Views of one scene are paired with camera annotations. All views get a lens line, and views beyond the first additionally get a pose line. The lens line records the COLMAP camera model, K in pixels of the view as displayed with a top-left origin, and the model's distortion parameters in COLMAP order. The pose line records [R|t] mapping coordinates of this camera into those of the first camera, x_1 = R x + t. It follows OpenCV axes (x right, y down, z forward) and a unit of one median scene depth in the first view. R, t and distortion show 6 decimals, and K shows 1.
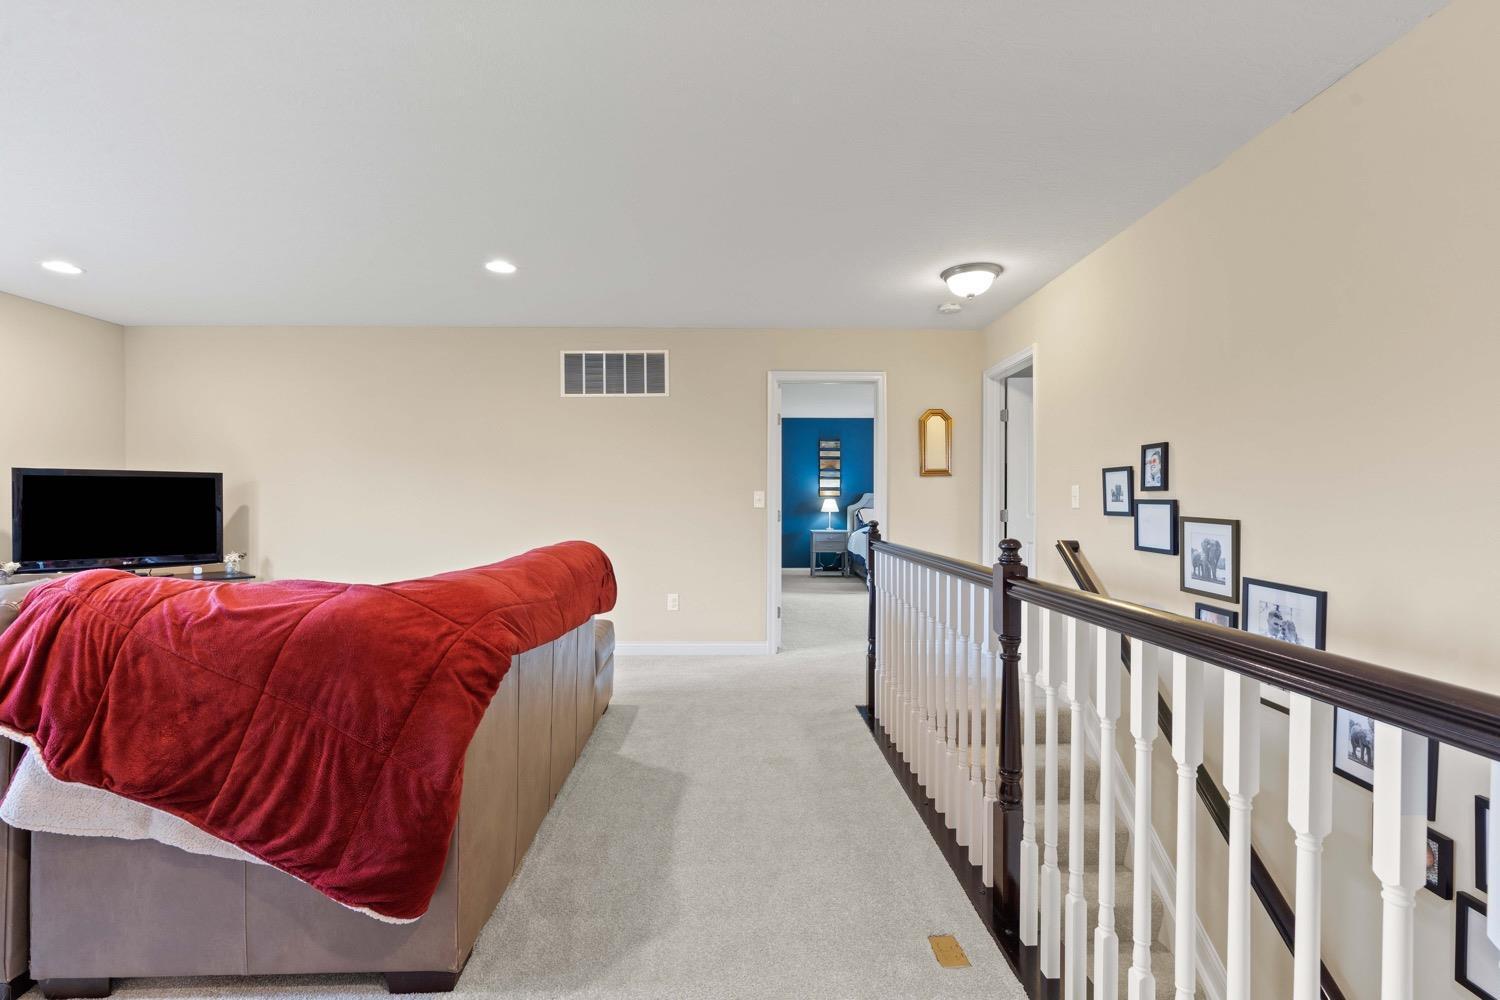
lens RADIAL K [[675.4, 0, 757.6], [0, 675.4, 509.1], [0, 0, 1]] dist [-0.000895, -0.000147]
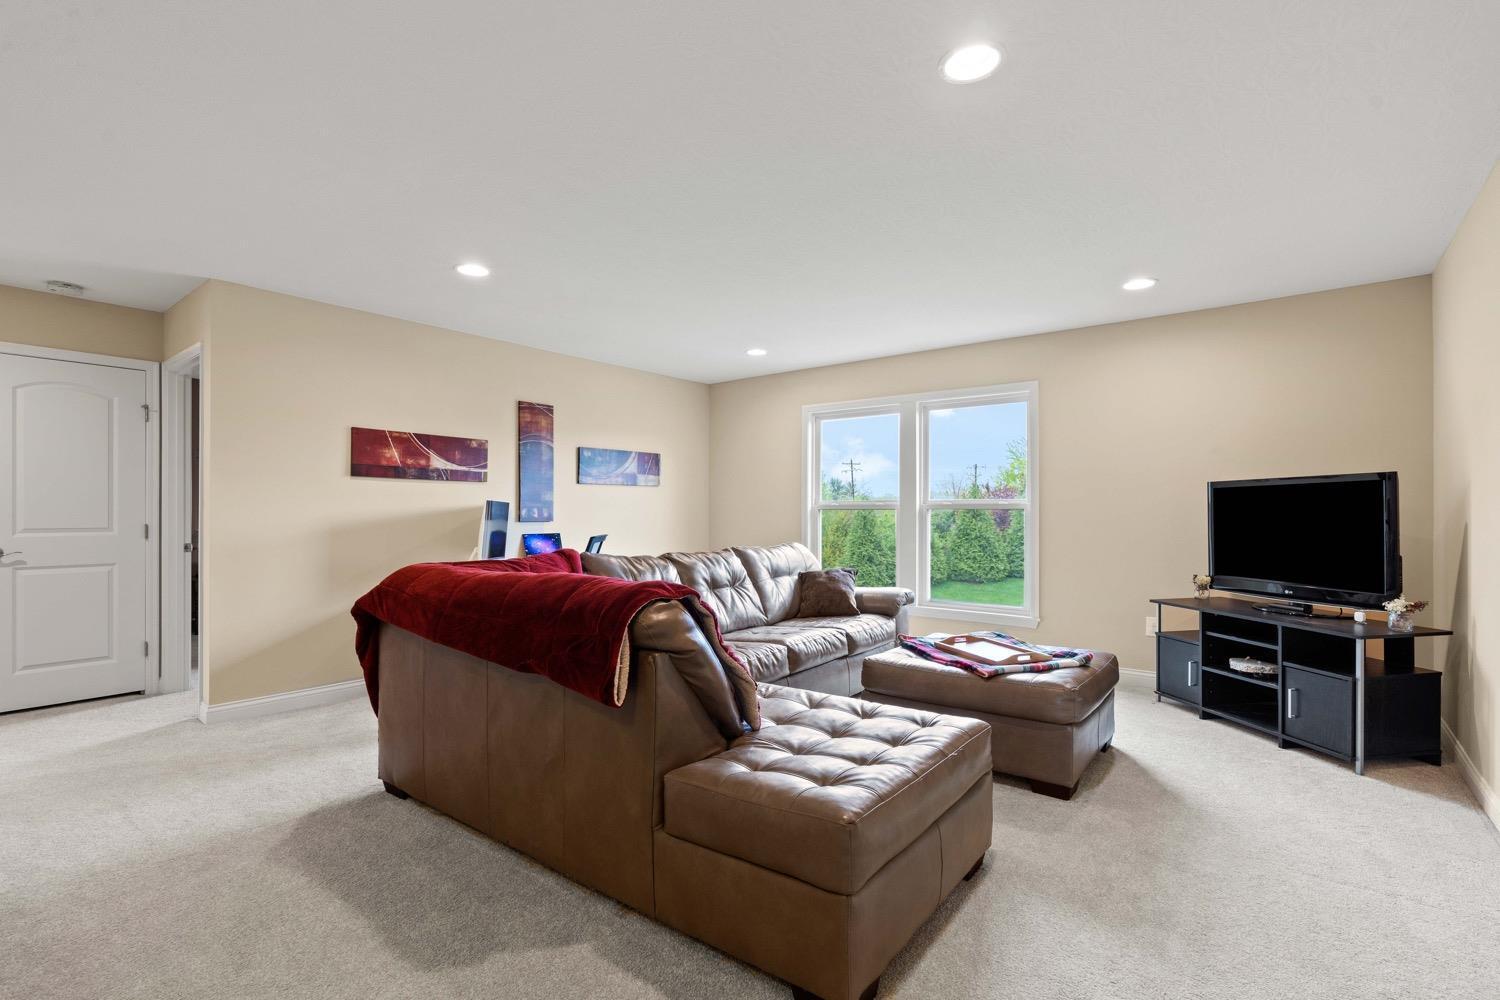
lens RADIAL K [[675.4, 0, 757.6], [0, 675.4, 509.1], [0, 0, 1]] dist [-0.000895, -0.000147]
pose [[-0.652450, -0.007449, -0.757795, 0.095247], [-0.010232, 0.999947, -0.001019, -0.011634], [0.757762, 0.007089, -0.652492, 0.979660]]
